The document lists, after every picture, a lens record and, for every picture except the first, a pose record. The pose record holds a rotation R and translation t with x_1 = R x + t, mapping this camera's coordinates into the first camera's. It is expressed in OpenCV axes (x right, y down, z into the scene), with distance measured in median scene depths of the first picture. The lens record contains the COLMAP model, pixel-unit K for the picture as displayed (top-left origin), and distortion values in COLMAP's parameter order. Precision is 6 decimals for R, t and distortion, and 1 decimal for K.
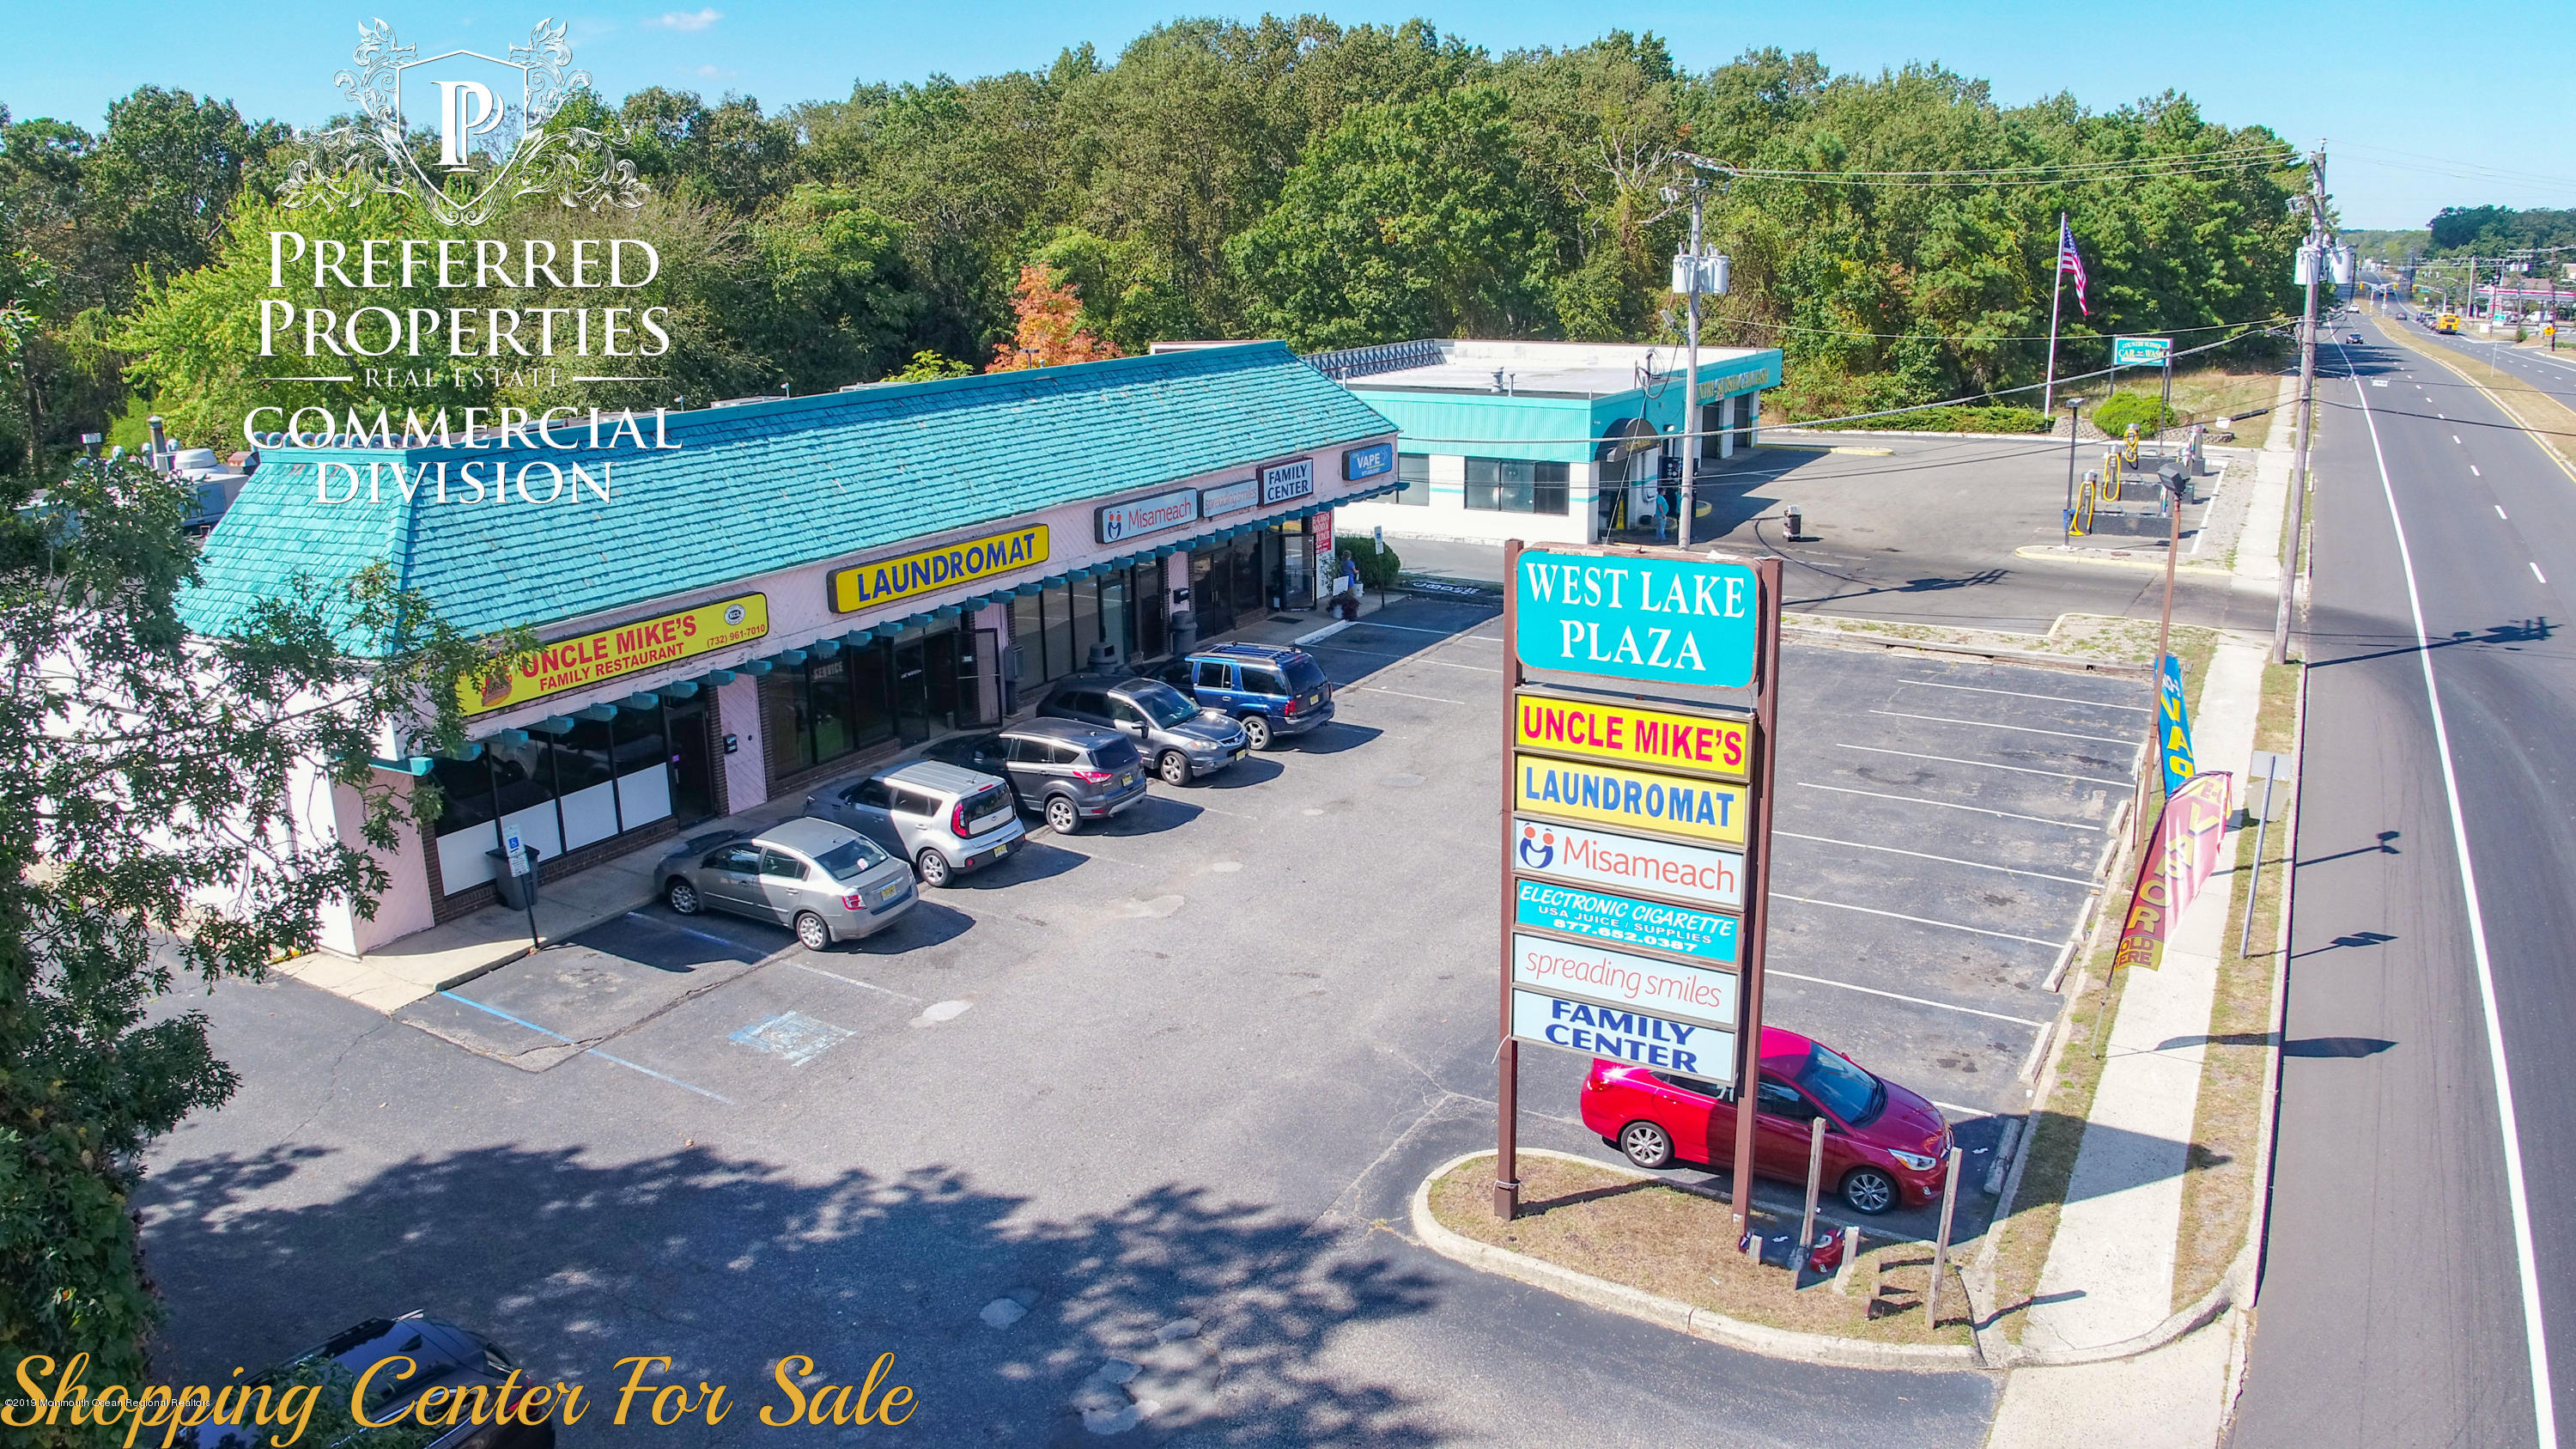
lens RADIAL K [[1818.7, 0, 1287.5], [0, 1818.7, 714.9], [0, 0, 1]] dist [-0.126208, 0.020342]
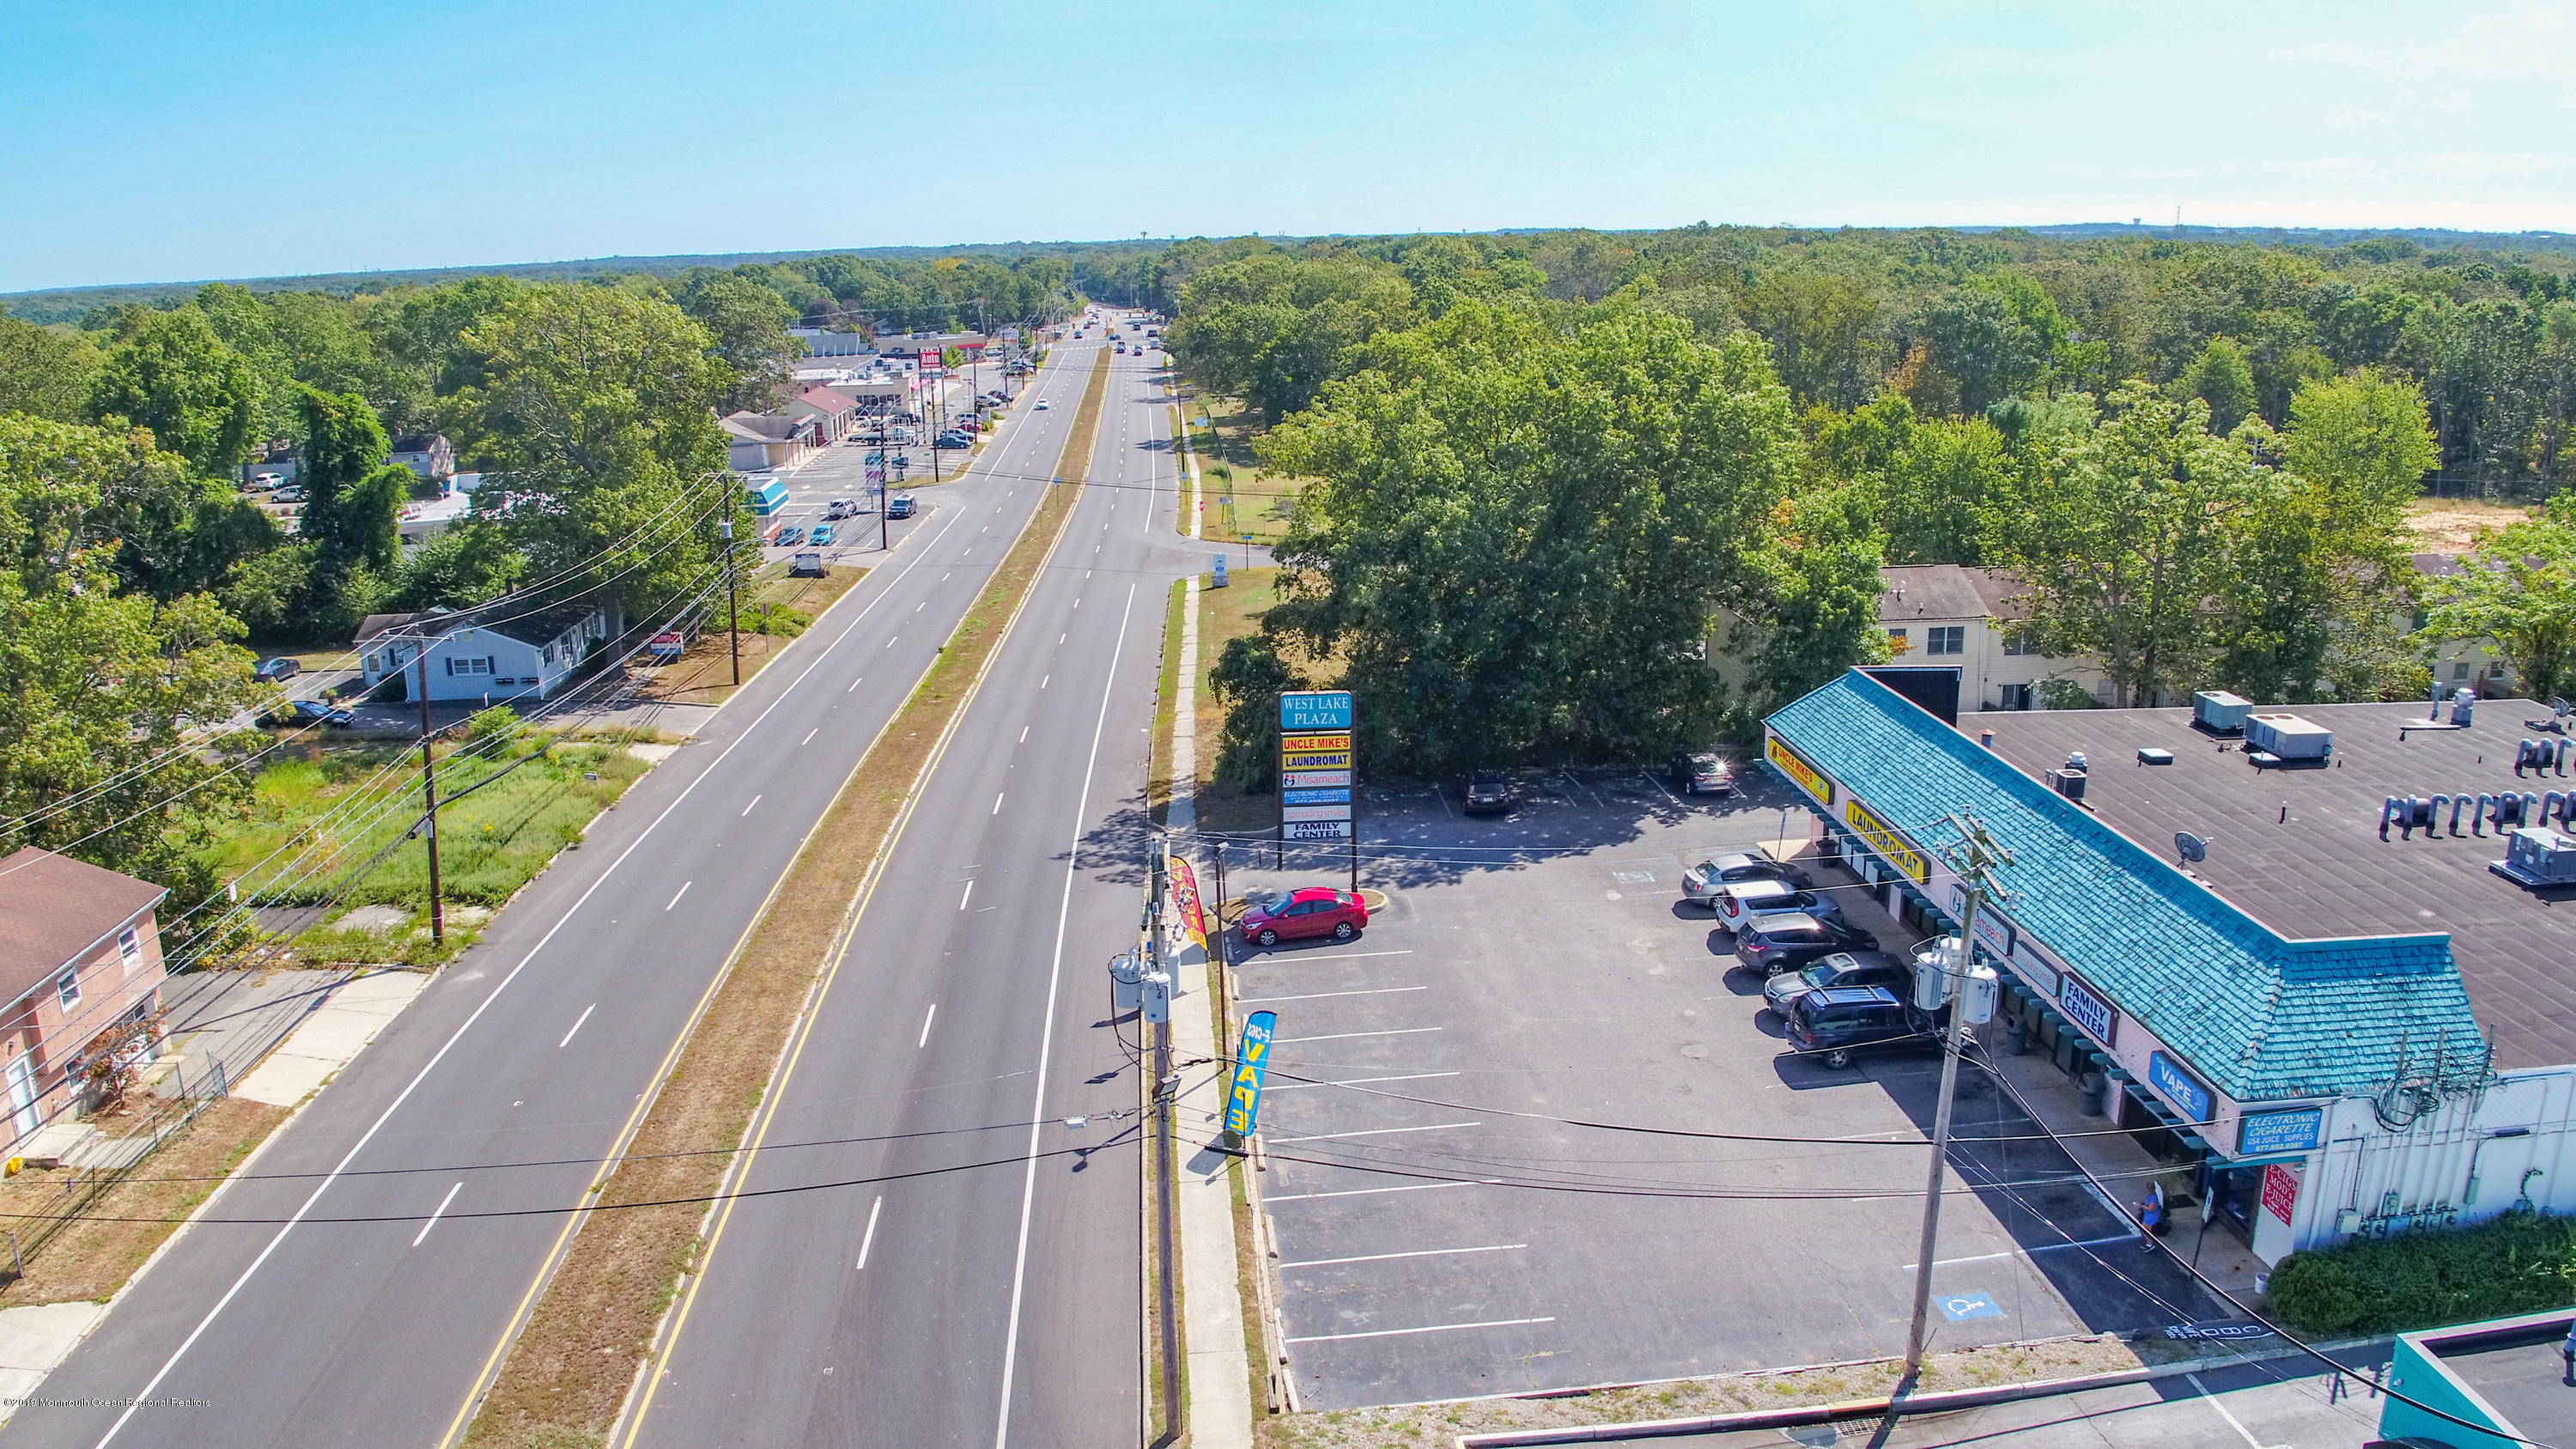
lens RADIAL K [[1818.7, 0, 1288.5], [0, 1818.7, 706.9], [0, 0, 1]] dist [-0.126208, 0.020342]
pose [[-0.823601, 0.174660, -0.539607, 1.129752], [-0.114576, 0.880551, 0.459893, -0.886748], [0.555477, 0.440595, -0.705211, 1.816028]]
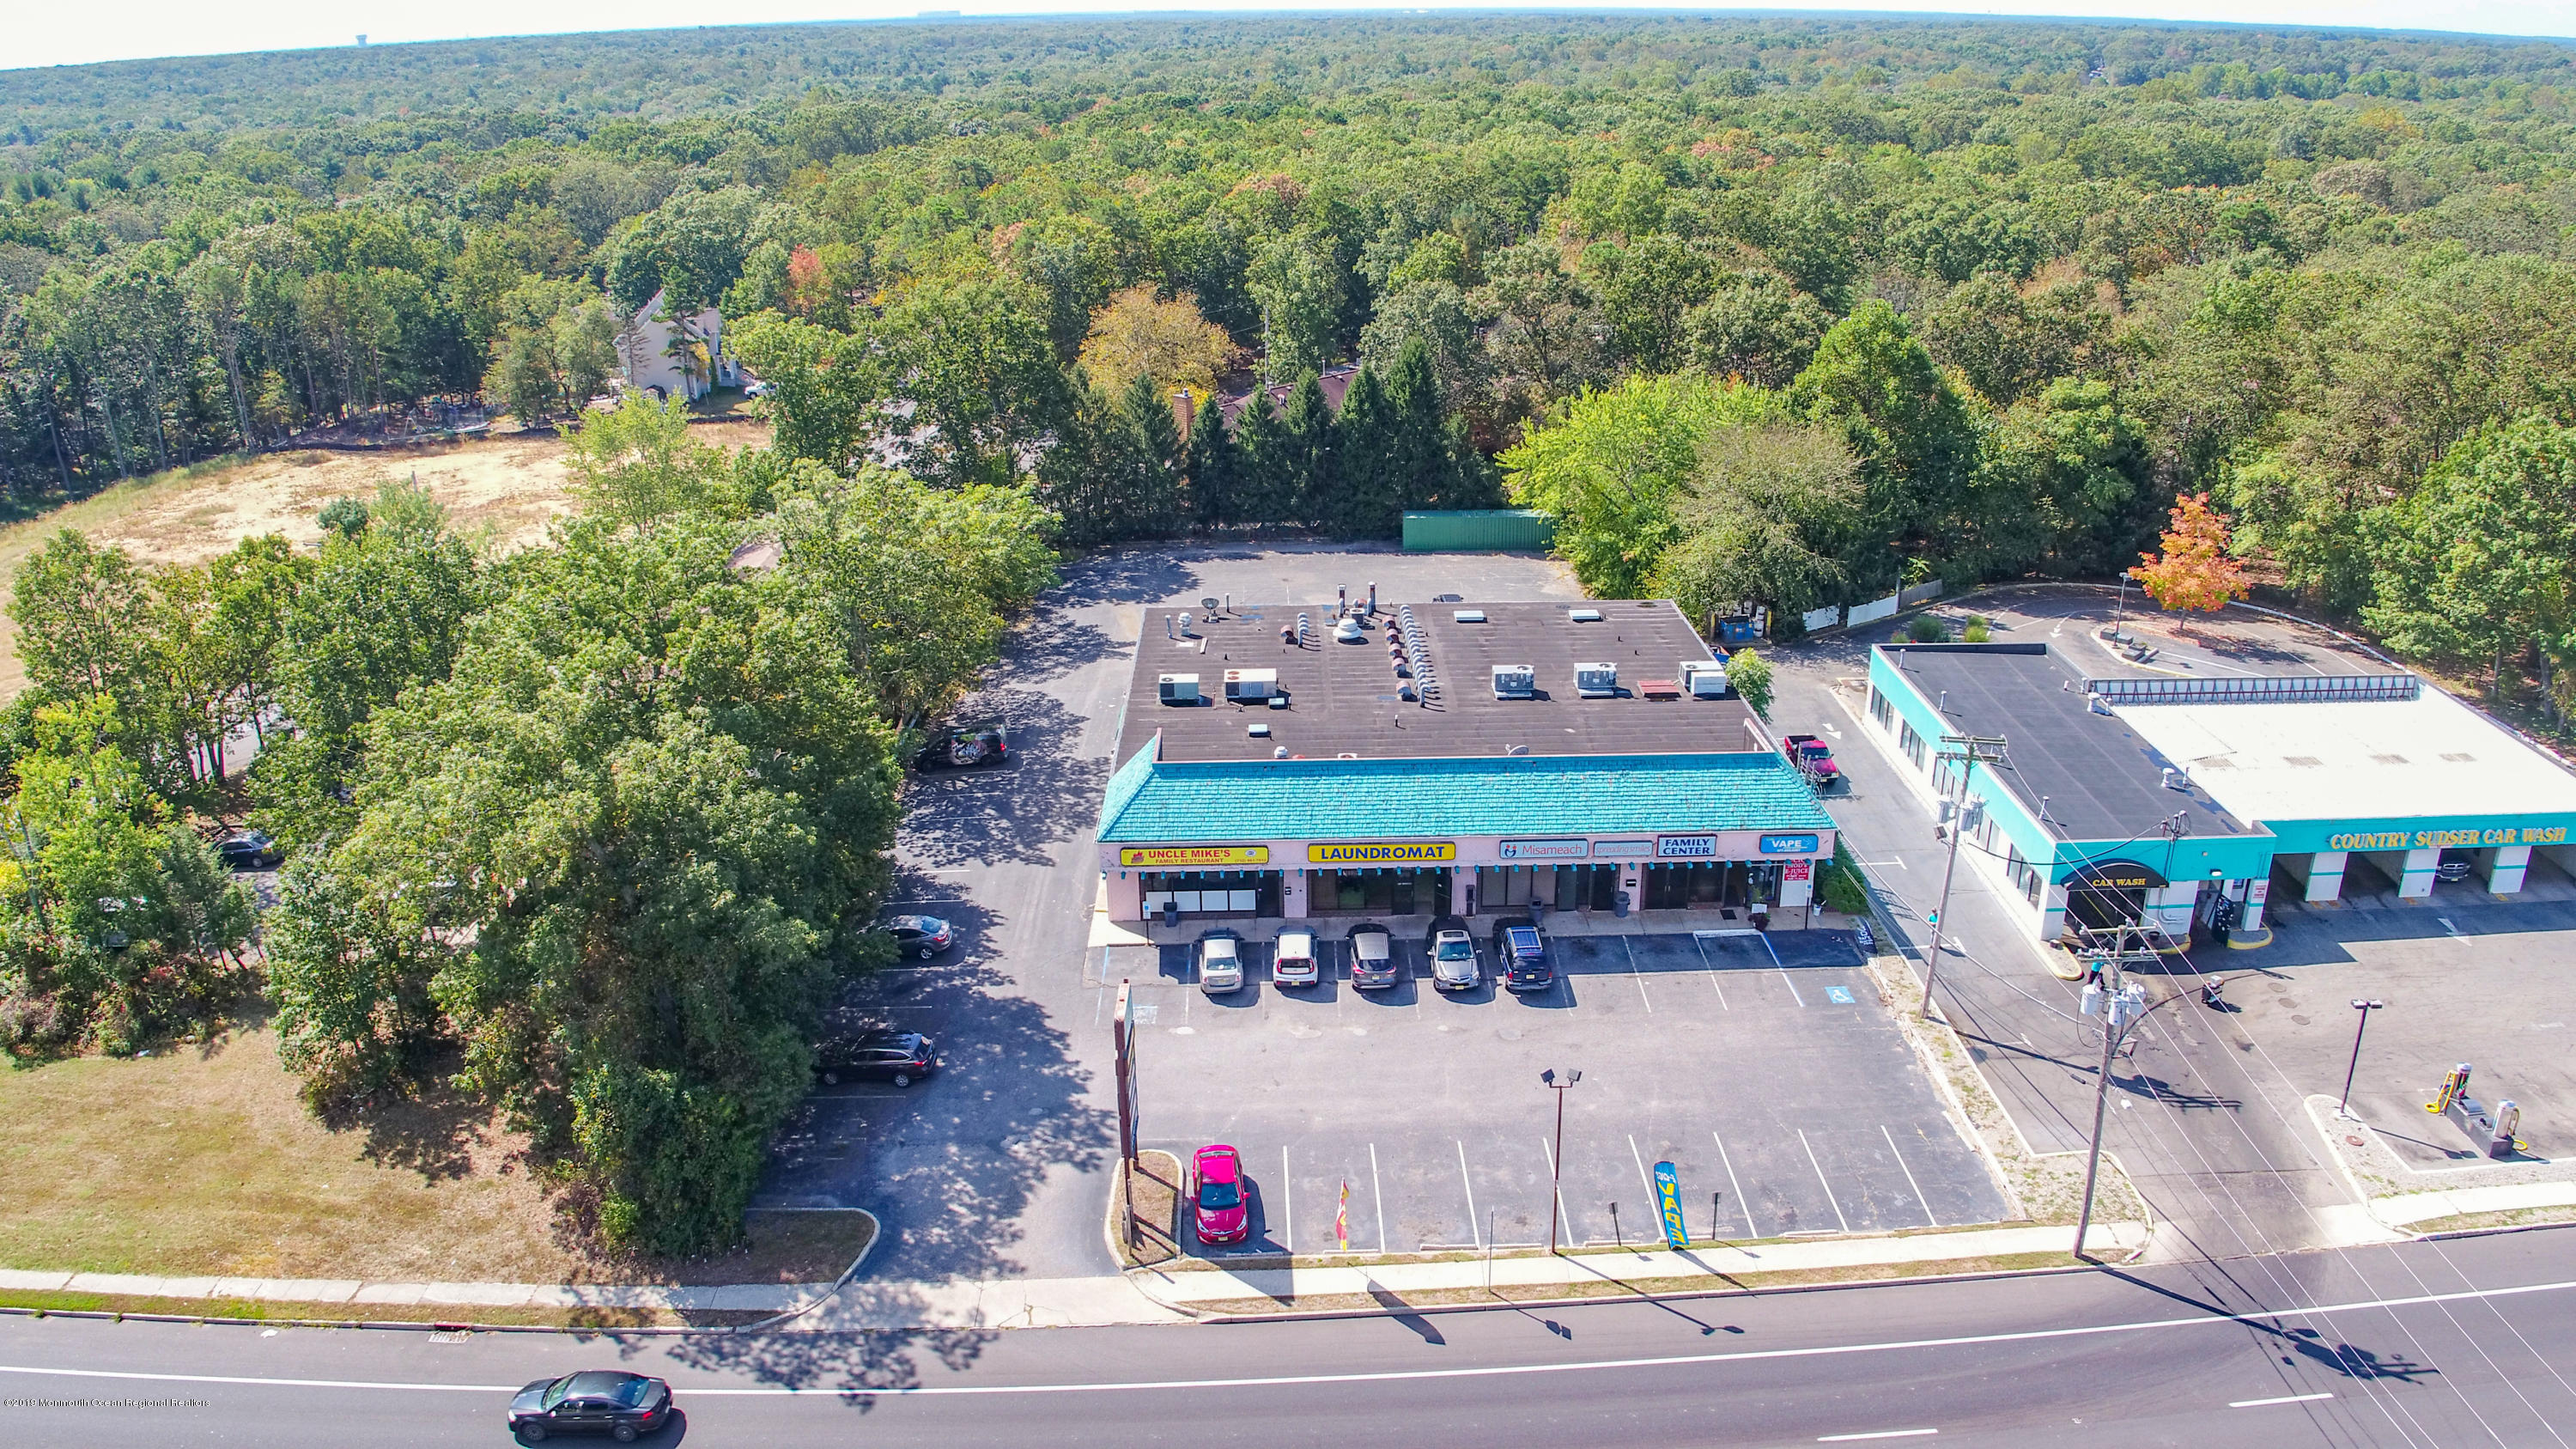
lens RADIAL K [[1818.7, 0, 1294.3], [0, 1818.7, 703.4], [0, 0, 1]] dist [-0.126208, 0.020342]
pose [[0.514395, 0.318800, -0.796093, 1.480633], [-0.218242, 0.946431, 0.237987, -0.767727], [0.829318, 0.051322, 0.556415, -0.334482]]
